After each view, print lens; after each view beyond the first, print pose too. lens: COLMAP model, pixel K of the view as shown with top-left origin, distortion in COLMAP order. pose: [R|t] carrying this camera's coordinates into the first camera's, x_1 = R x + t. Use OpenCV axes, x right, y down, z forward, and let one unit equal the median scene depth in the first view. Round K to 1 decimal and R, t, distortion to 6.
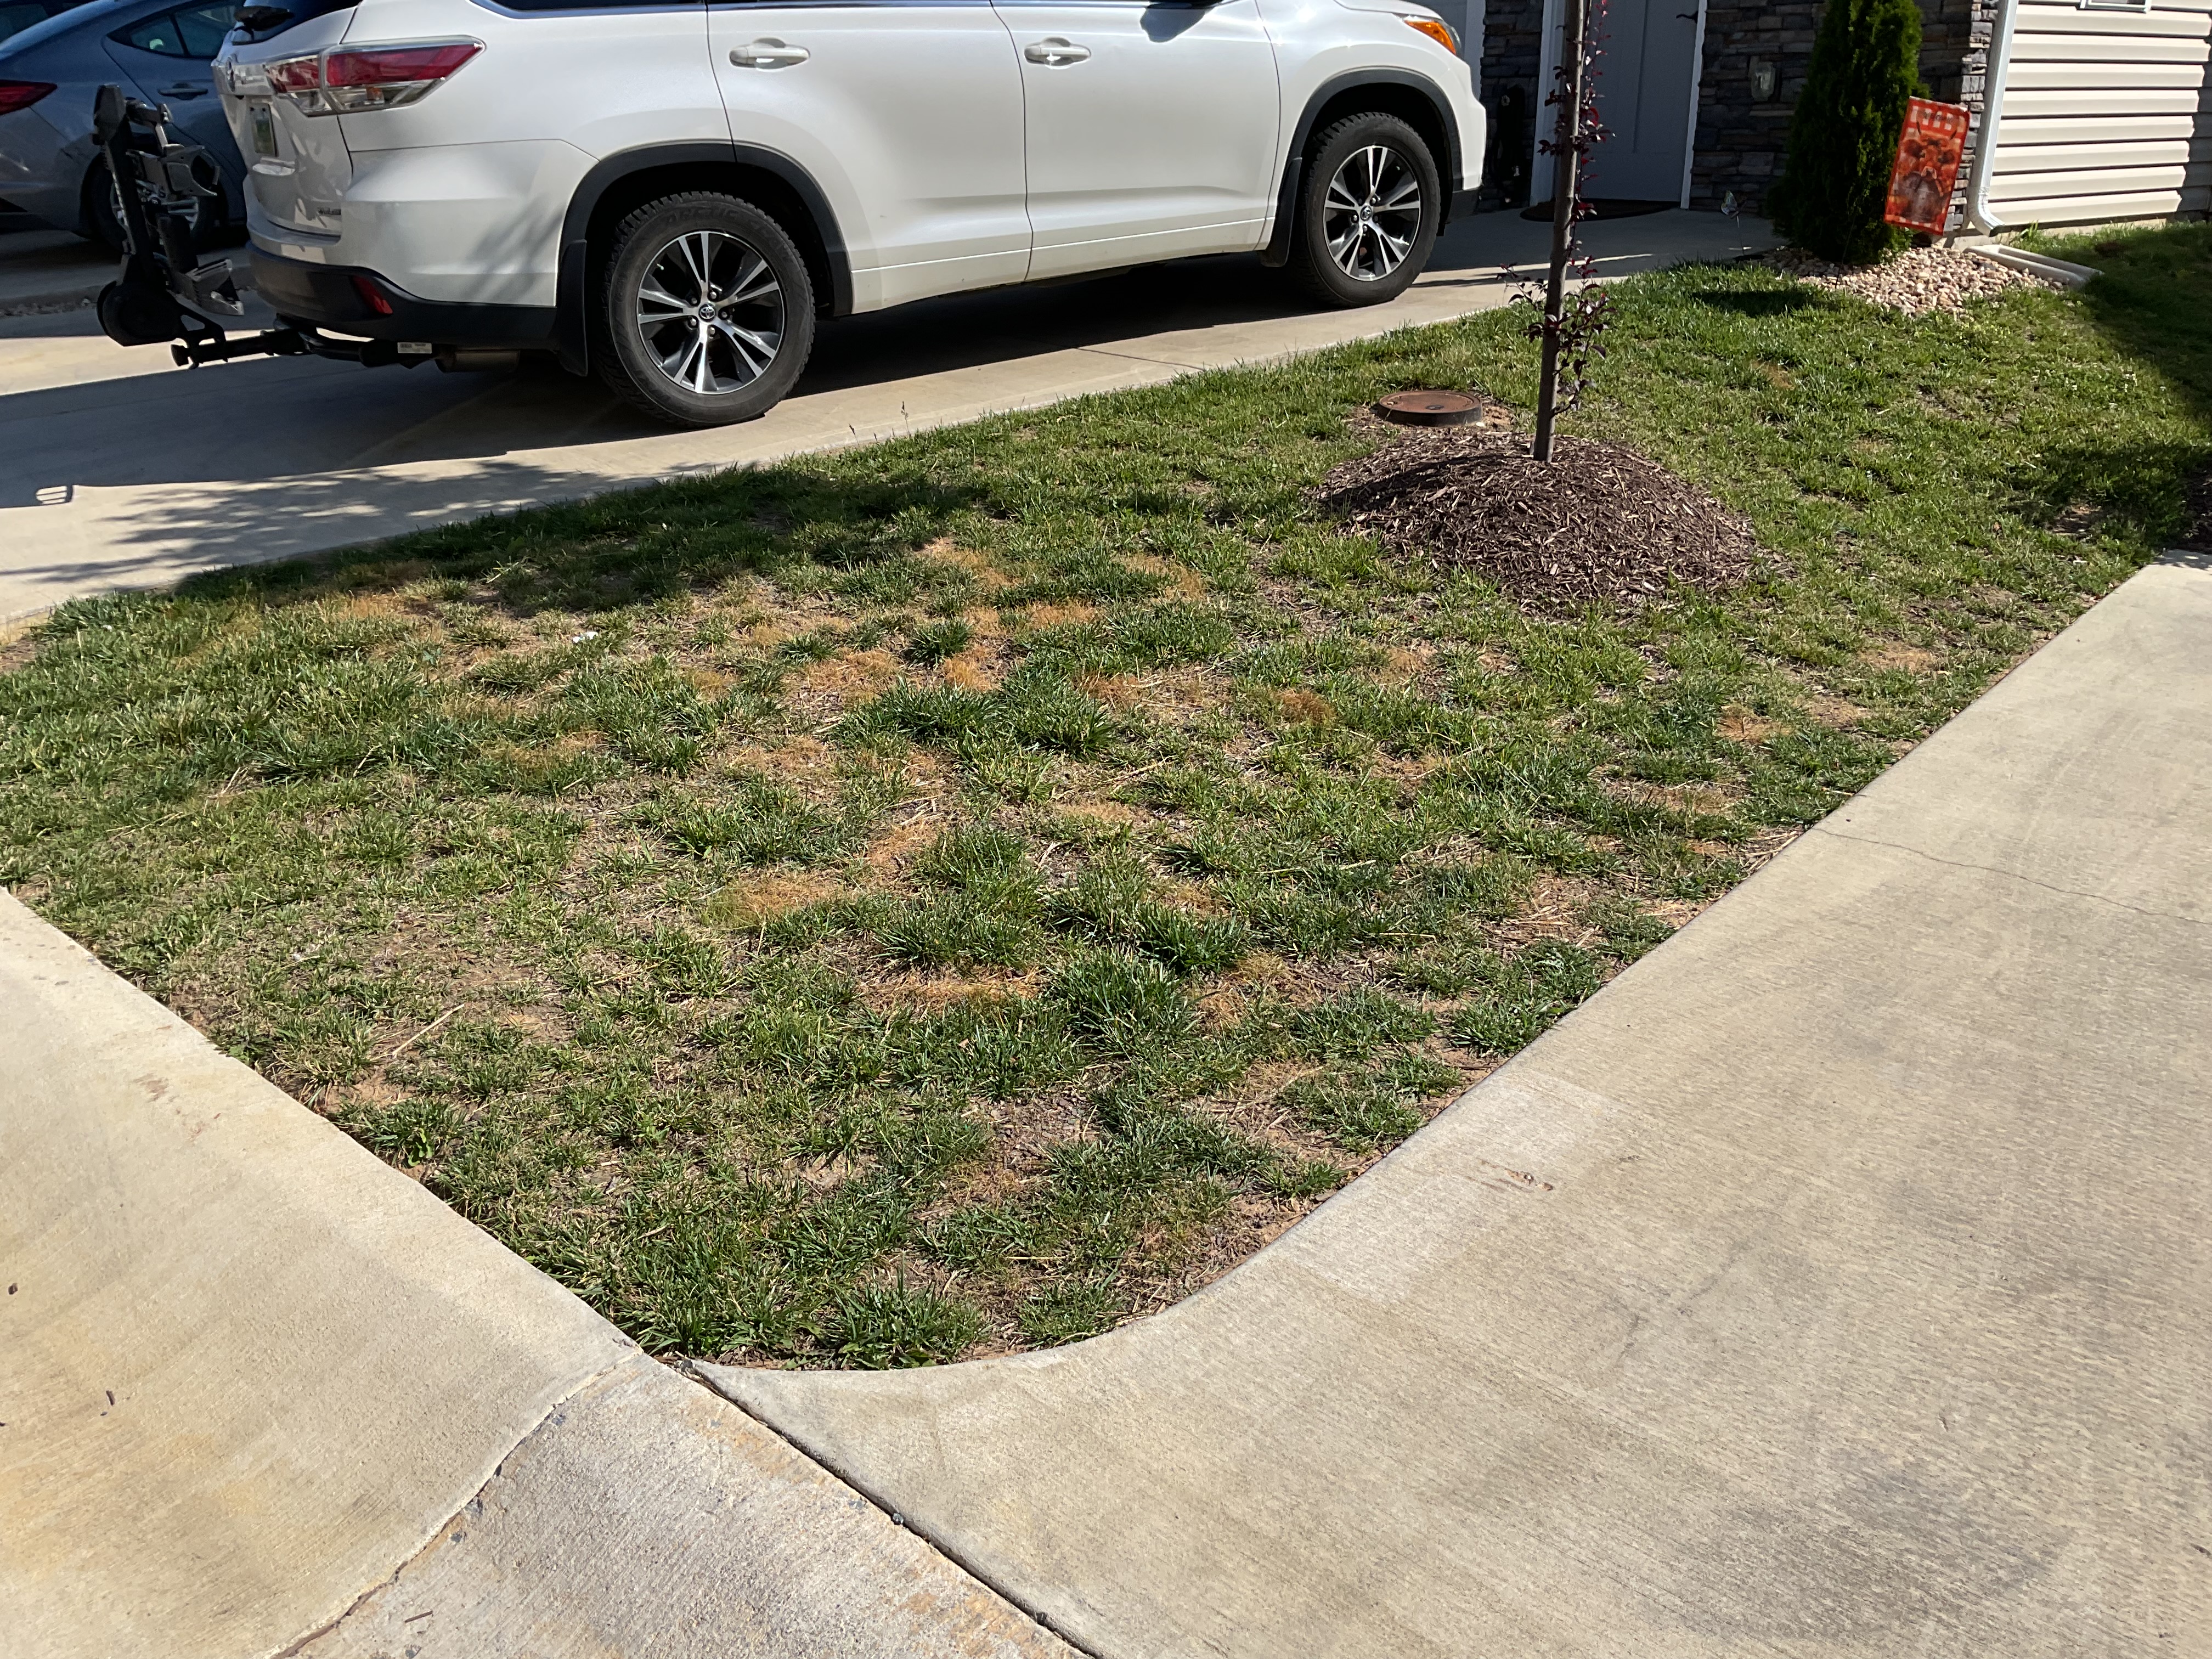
lens RADIAL K [[1826.1, 0, 1103.0], [0, 1826.1, 840.9], [0, 0, 1]] dist [0.107665, -0.218350]
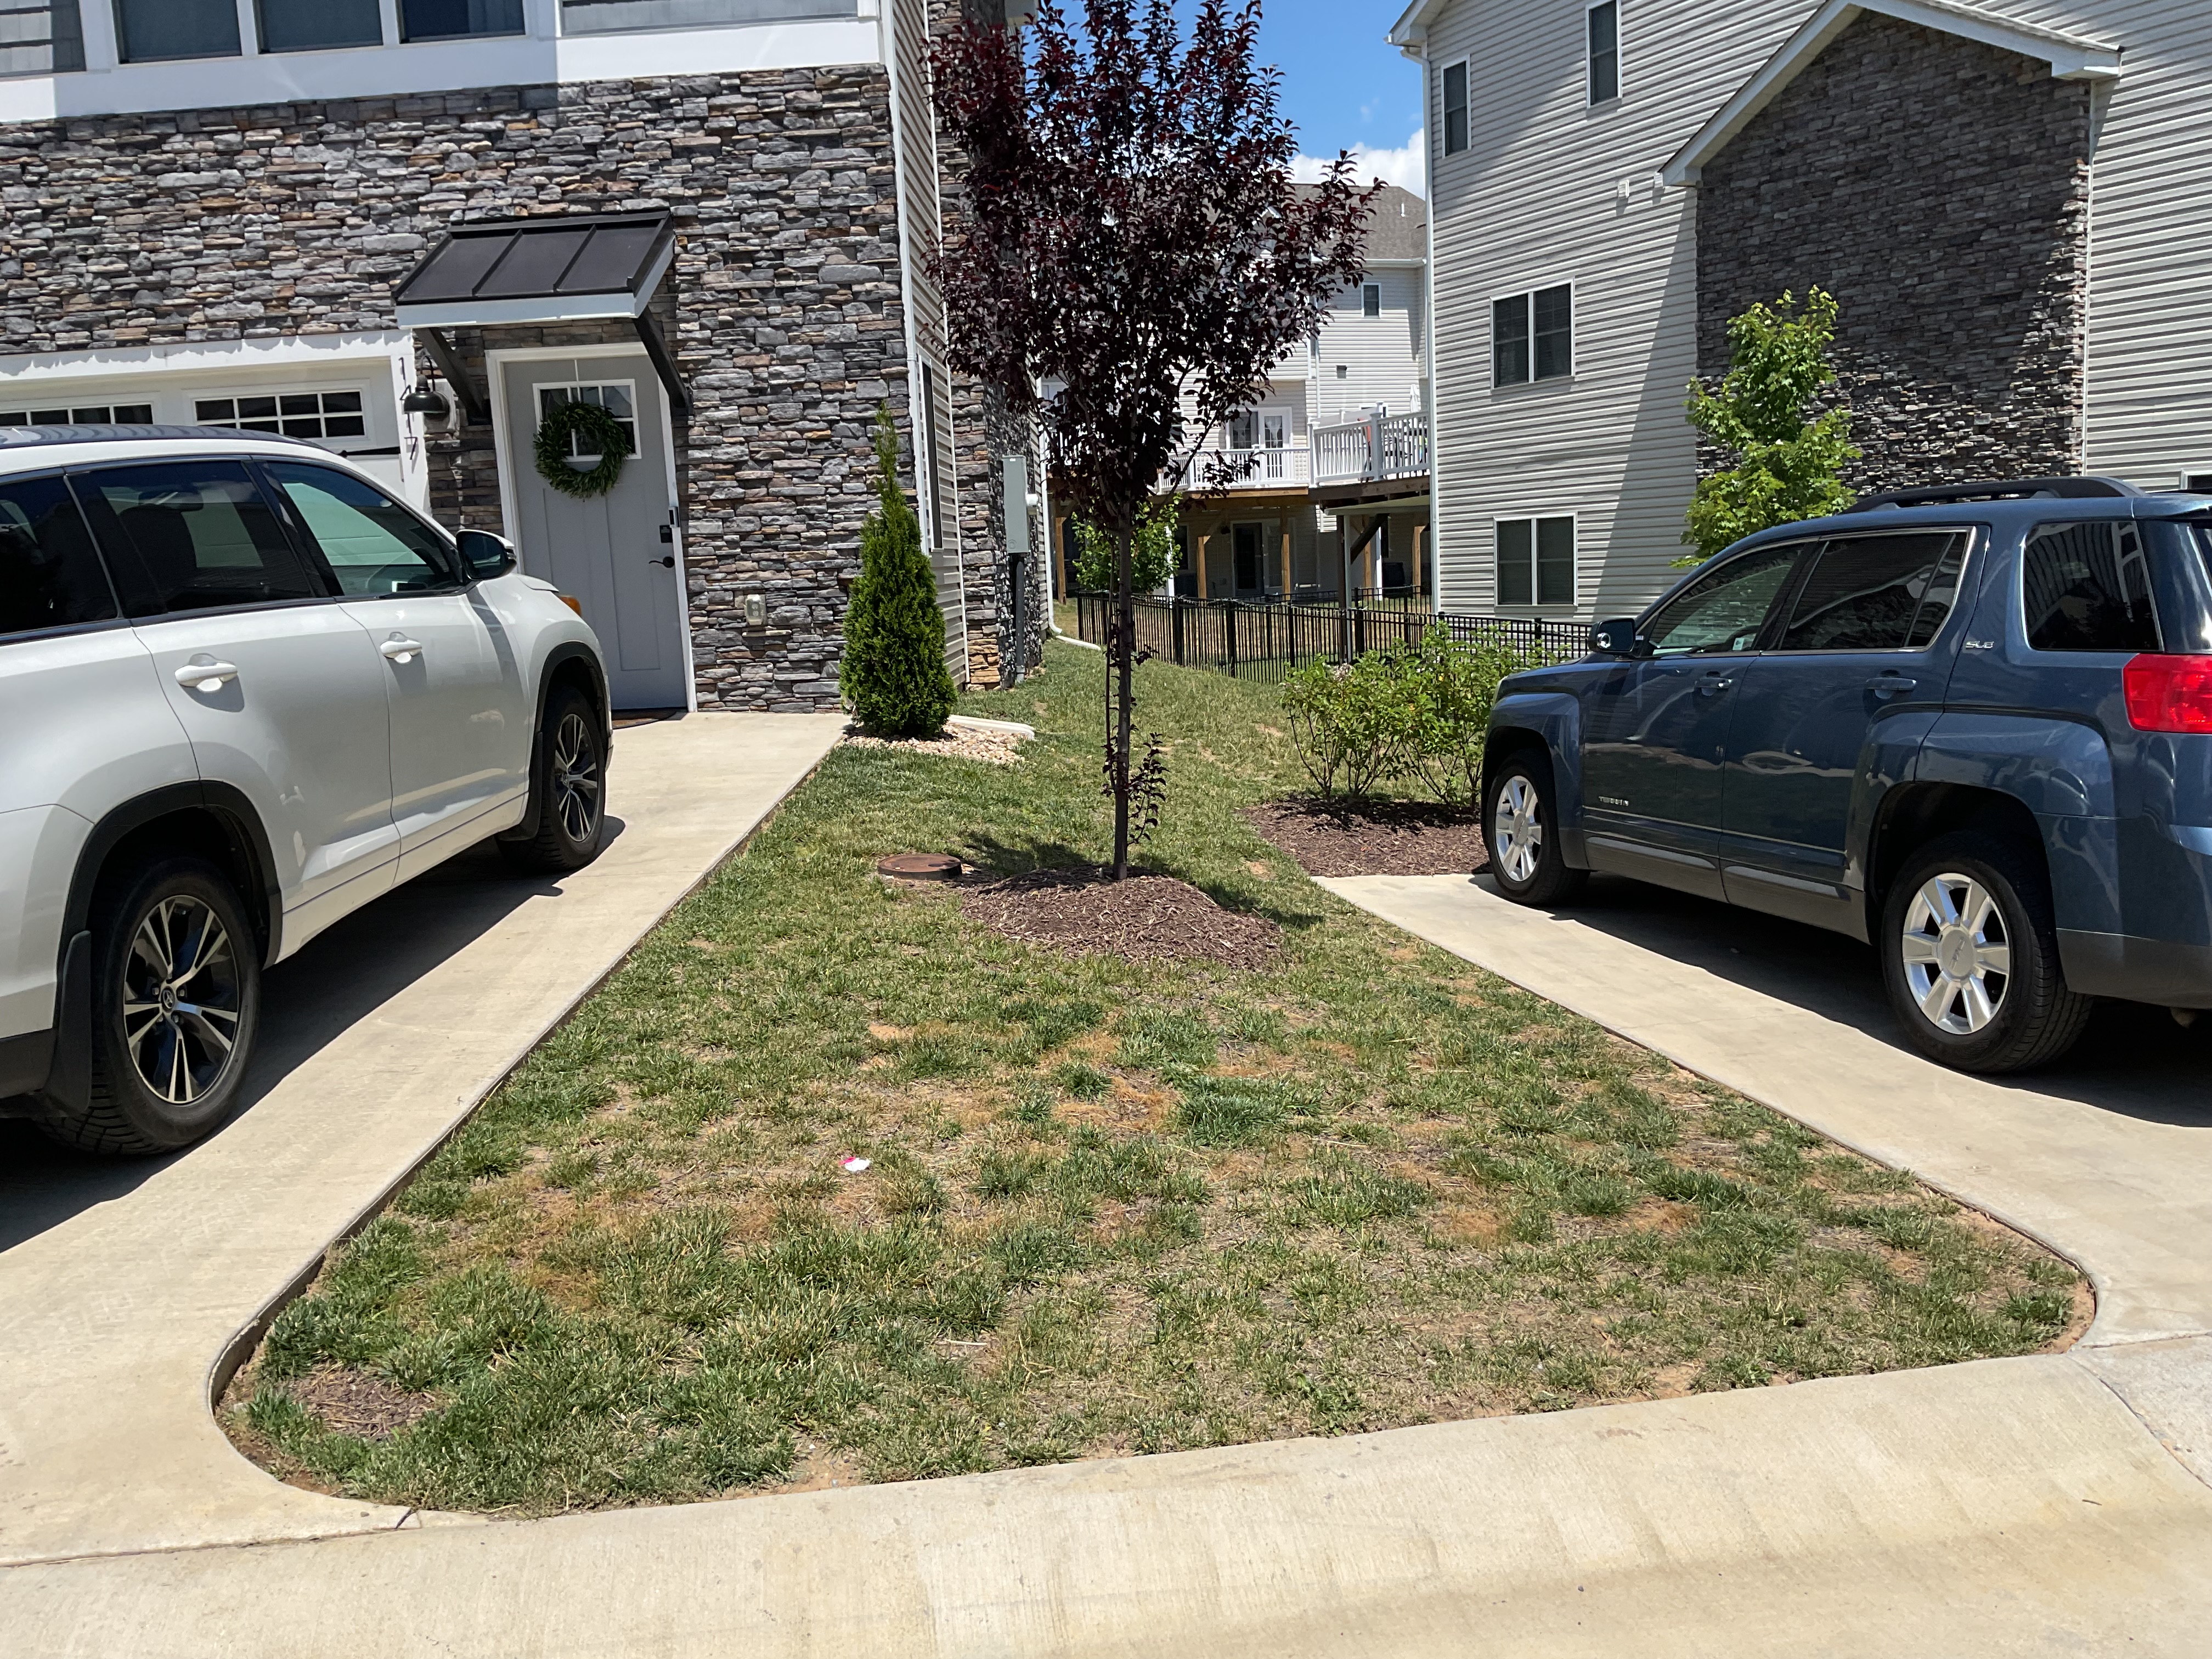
lens RADIAL K [[1819.9, 0, 1111.2], [0, 1819.9, 856.0], [0, 0, 1]] dist [0.038612, -0.068370]
pose [[0.600399, -0.145038, 0.786438, -0.856607], [0.334757, 0.938690, -0.082450, -0.124416], [-0.726264, 0.312769, 0.612141, 0.210161]]
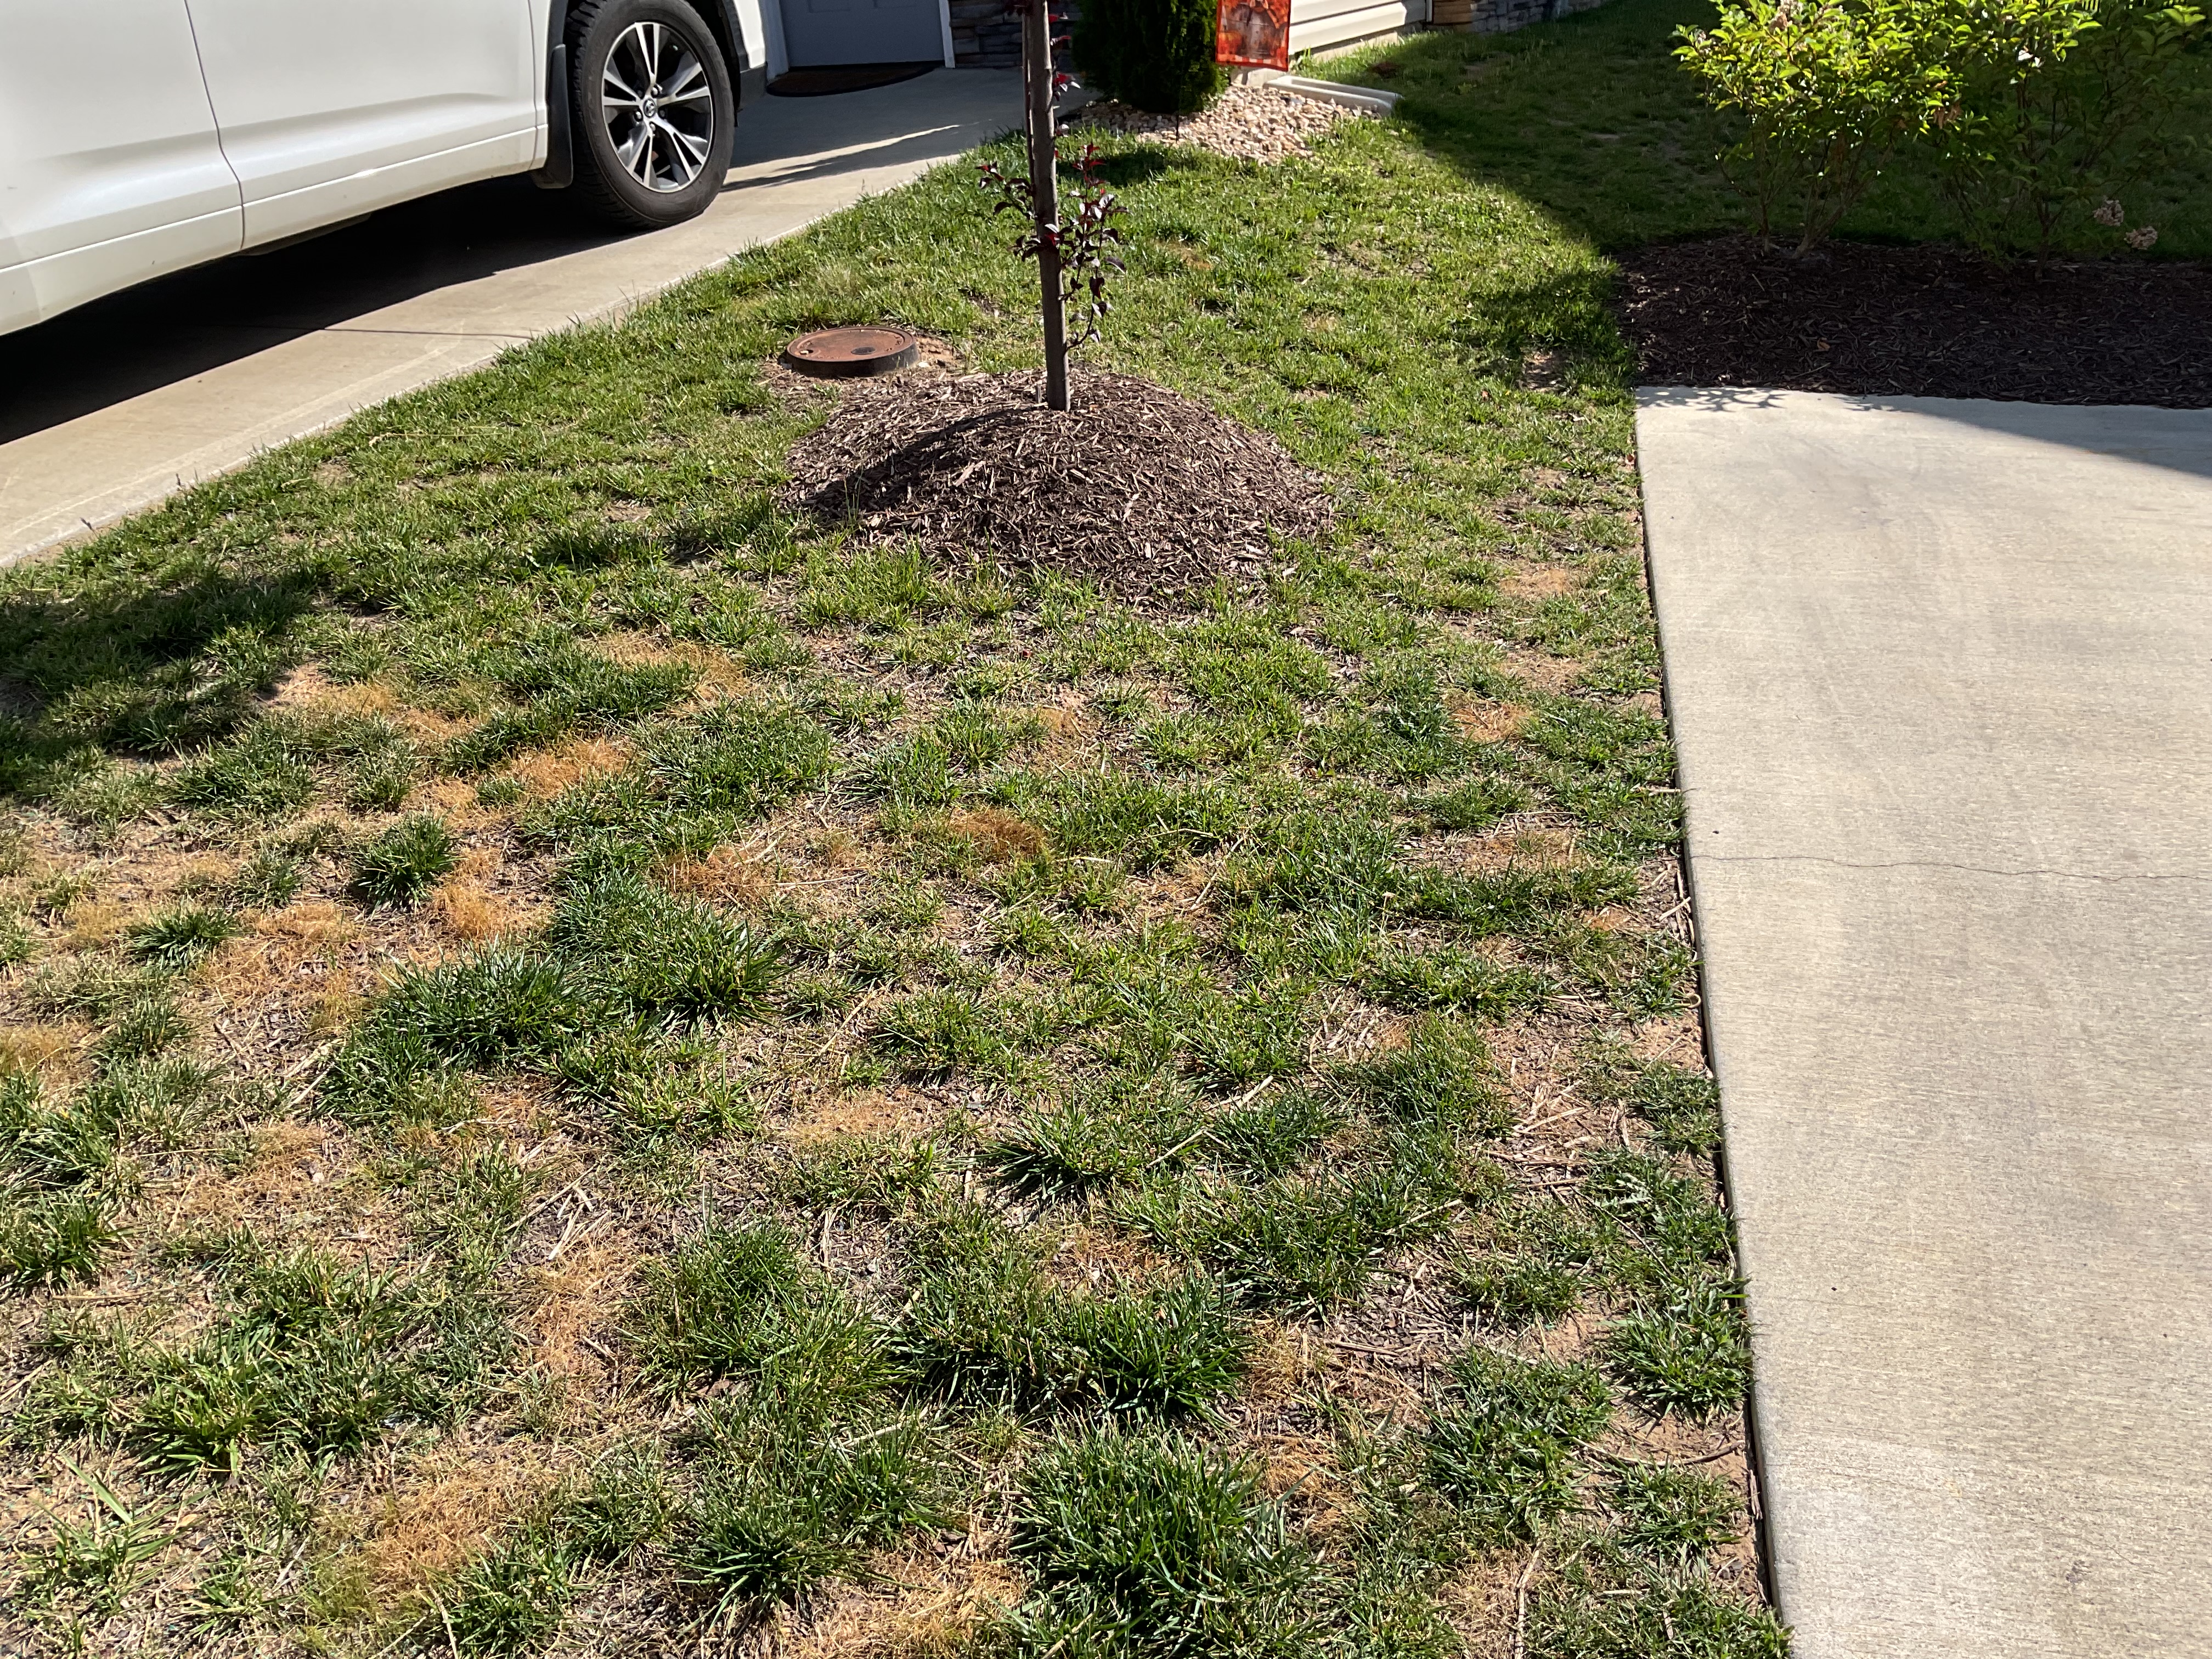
lens RADIAL K [[1831.4, 0, 1107.2], [0, 1831.4, 820.9], [0, 0, 1]] dist [0.108937, -0.224513]
pose [[0.887424, -0.246116, 0.389751, -0.106449], [0.224812, 0.969239, 0.100172, -0.116880], [-0.402416, -0.001274, 0.915456, 0.280871]]
